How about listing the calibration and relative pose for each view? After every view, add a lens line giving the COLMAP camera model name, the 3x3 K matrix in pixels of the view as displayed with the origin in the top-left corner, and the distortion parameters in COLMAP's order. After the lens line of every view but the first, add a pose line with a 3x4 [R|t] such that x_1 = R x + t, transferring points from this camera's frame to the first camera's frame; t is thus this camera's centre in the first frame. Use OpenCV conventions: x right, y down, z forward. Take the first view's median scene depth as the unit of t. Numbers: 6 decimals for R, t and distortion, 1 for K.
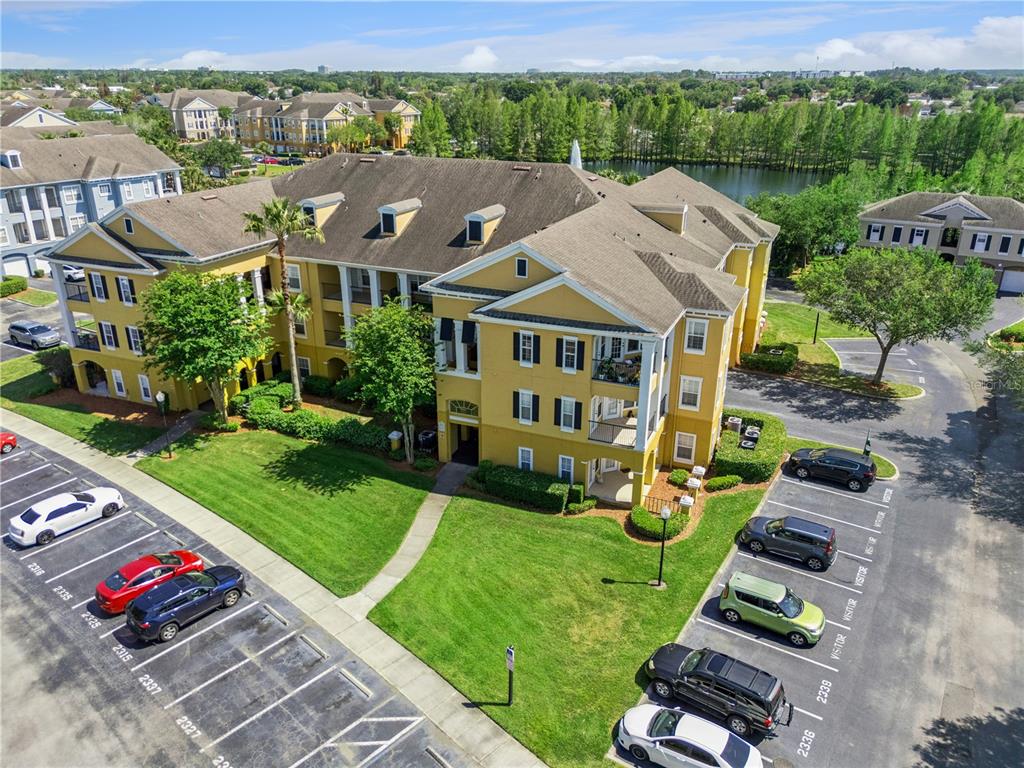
lens RADIAL K [[742.2, 0, 508.2], [0, 742.2, 382.0], [0, 0, 1]] dist [0.077911, -0.081582]
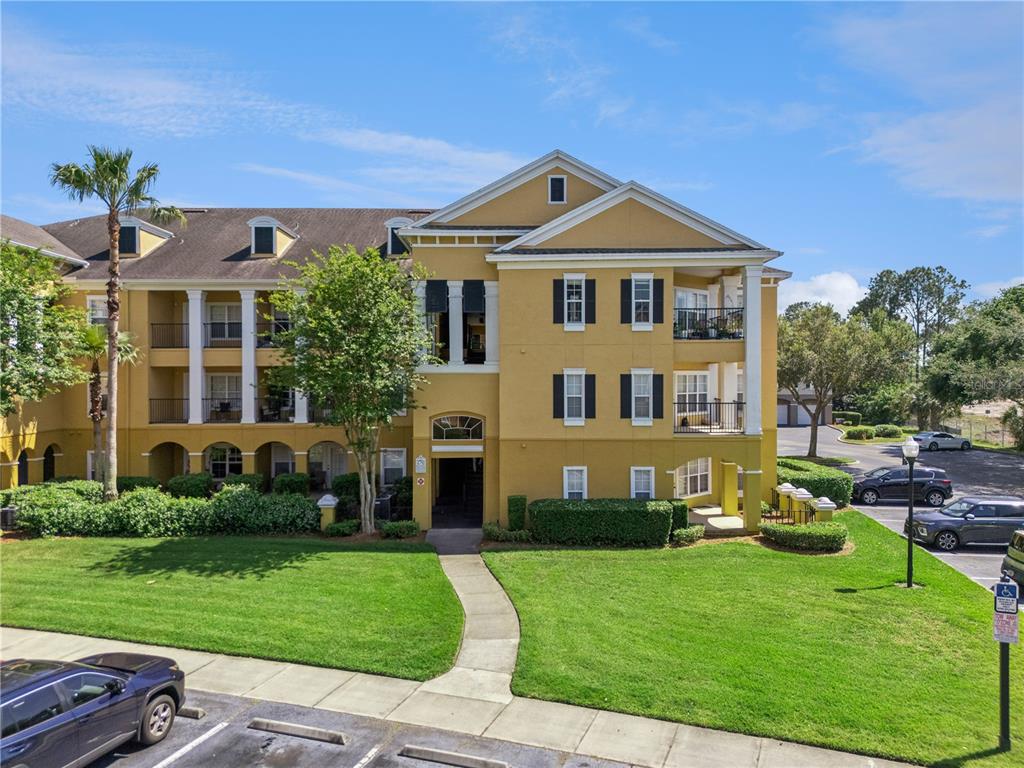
lens RADIAL K [[742.2, 0, 508.2], [0, 742.2, 382.0], [0, 0, 1]] dist [0.077911, -0.081582]
pose [[0.917477, -0.008588, 0.397696, -0.282425], [0.155041, 0.928424, -0.337627, 0.226875], [-0.366331, 0.371424, 0.853139, 0.440802]]
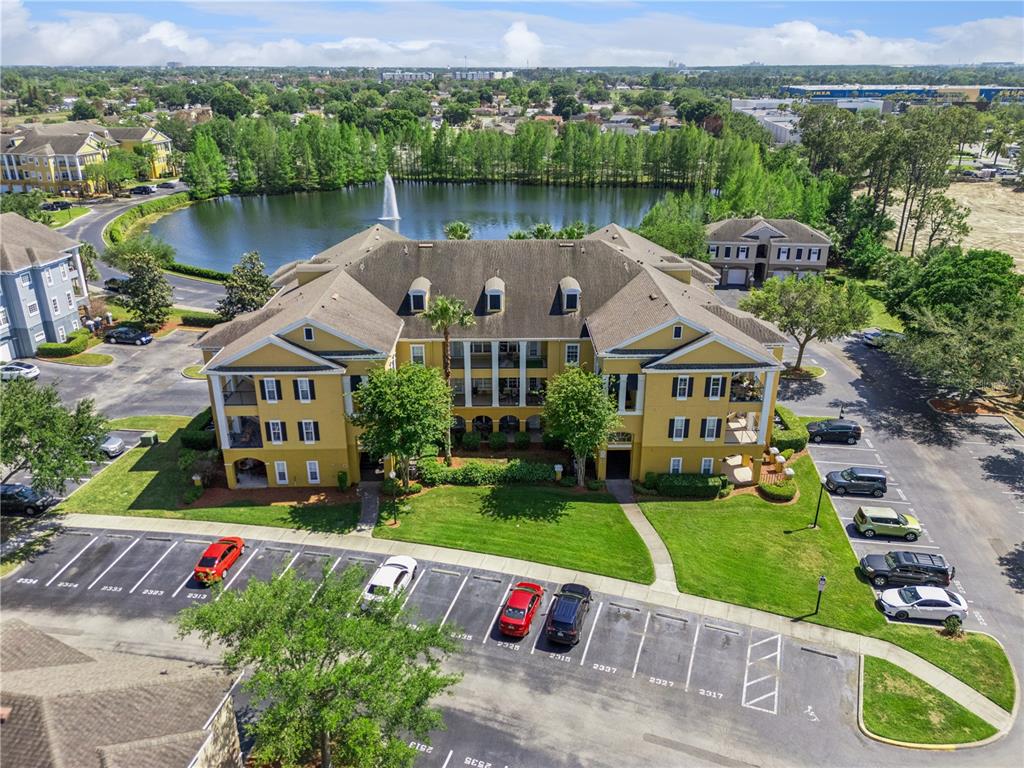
lens RADIAL K [[742.2, 0, 508.2], [0, 742.2, 382.0], [0, 0, 1]] dist [0.077911, -0.081582]
pose [[0.916600, -0.155775, 0.368210, -0.748905], [0.154493, 0.987437, 0.033159, -0.144399], [-0.368750, 0.026492, 0.929151, -0.181152]]
